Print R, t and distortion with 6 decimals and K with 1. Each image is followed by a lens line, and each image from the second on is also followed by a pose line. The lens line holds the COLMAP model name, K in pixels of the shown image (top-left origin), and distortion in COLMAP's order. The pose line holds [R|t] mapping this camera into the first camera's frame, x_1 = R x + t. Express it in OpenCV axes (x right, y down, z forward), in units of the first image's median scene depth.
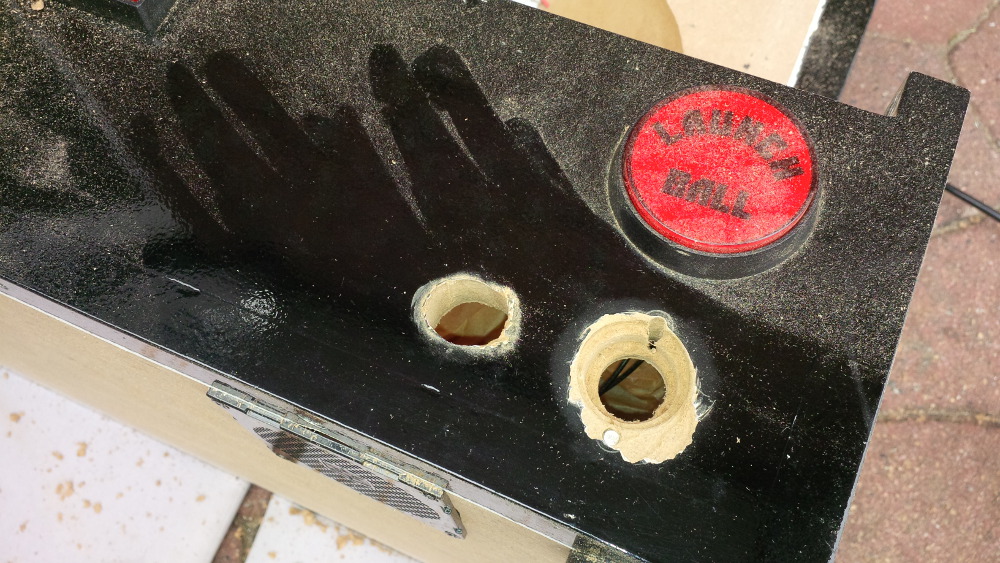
lens RADIAL K [[923.8, 0, 504.5], [0, 923.8, 276.0], [0, 0, 1]] dist [0.140879, -0.336851]
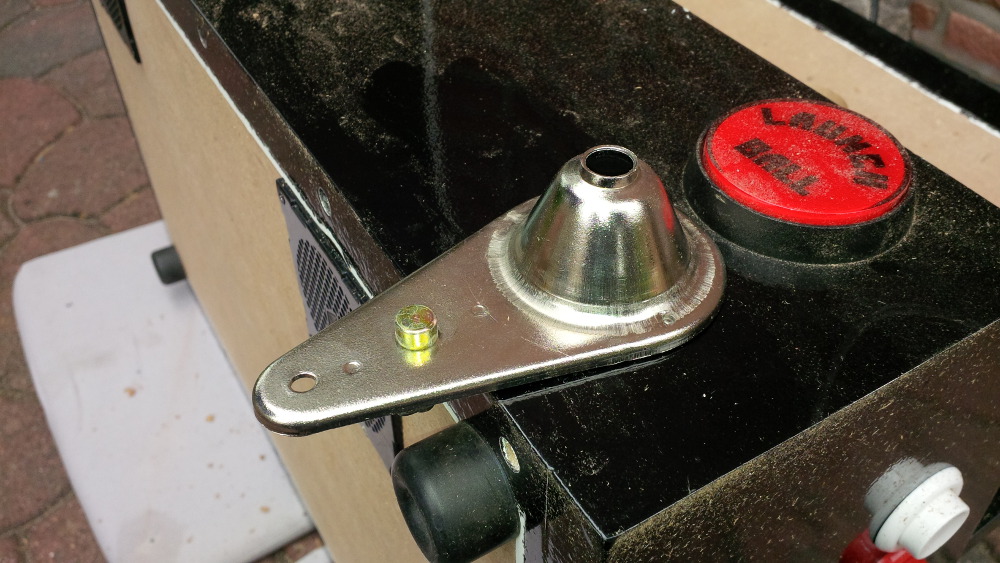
lens RADIAL K [[923.8, 0, 504.5], [0, 923.8, 276.0], [0, 0, 1]] dist [0.140879, -0.336851]
pose [[0.819886, 0.424394, -0.384288, 0.355661], [-0.537225, 0.802326, -0.260120, 0.348185], [0.197930, 0.419718, 0.885811, 0.136187]]
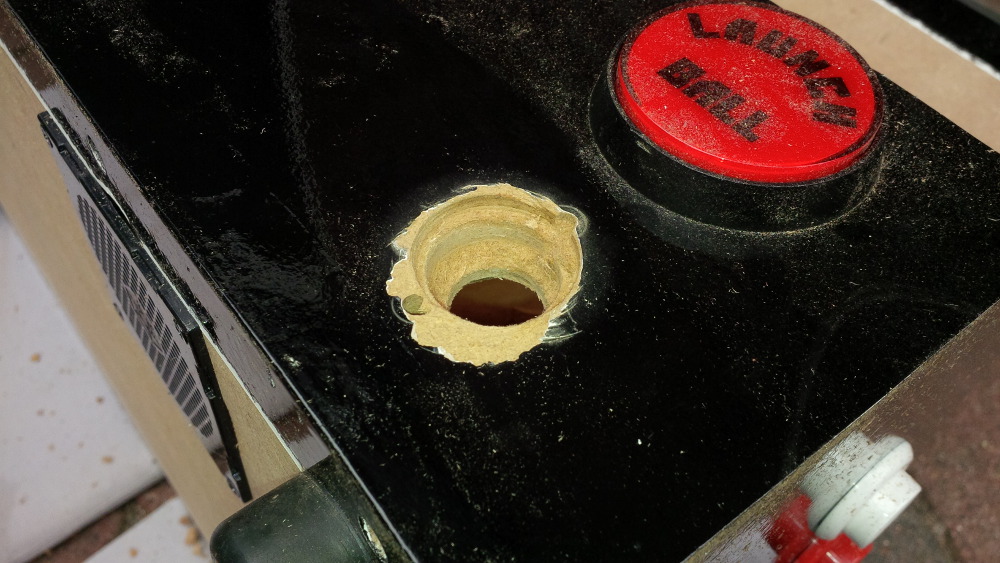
lens RADIAL K [[923.8, 0, 504.5], [0, 923.8, 276.0], [0, 0, 1]] dist [0.140879, -0.336851]
pose [[0.878890, 0.428514, -0.209591, 0.251355], [-0.468790, 0.857170, -0.213296, 0.222853], [0.088255, 0.285718, 0.954241, 0.307582]]
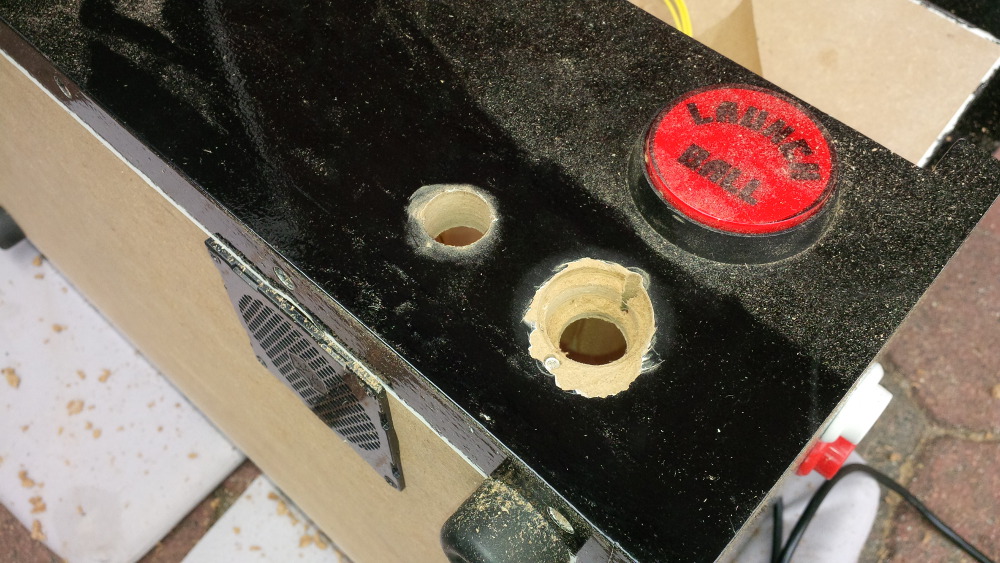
lens RADIAL K [[923.8, 0, 504.5], [0, 923.8, 276.0], [0, 0, 1]] dist [0.140879, -0.336851]
pose [[0.948762, 0.290620, -0.124062, 0.136274], [-0.306508, 0.941859, -0.137673, 0.199134], [0.076839, 0.168645, 0.982677, 0.010039]]
